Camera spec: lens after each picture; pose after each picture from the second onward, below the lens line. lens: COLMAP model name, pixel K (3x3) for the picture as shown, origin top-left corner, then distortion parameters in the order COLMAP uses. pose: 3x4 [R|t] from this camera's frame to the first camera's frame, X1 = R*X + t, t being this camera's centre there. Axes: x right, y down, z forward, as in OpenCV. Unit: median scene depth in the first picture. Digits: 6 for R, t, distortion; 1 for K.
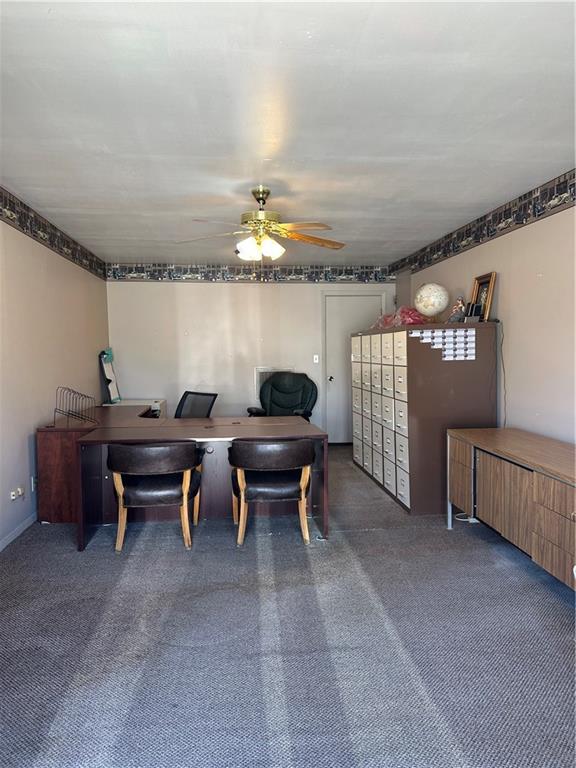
lens RADIAL K [[541.1, 0, 288.0], [0, 541.1, 384.0], [0, 0, 1]] dist [0.108903, 0.000171]
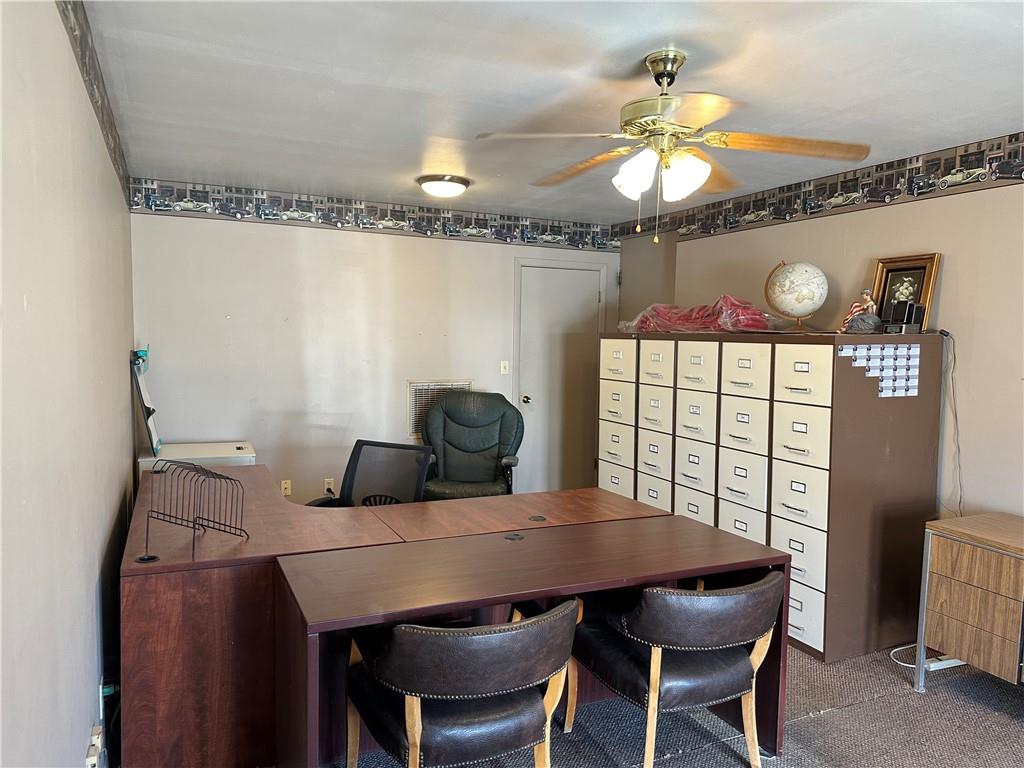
lens RADIAL K [[715.5, 0, 512.0], [0, 715.5, 384.0], [0, 0, 1]] dist [0.062220, -0.076767]
pose [[0.944953, 0.006867, 0.327135, -0.279065], [-0.010784, 0.999890, 0.010163, -0.049315], [-0.327029, -0.013131, 0.944923, 0.317317]]
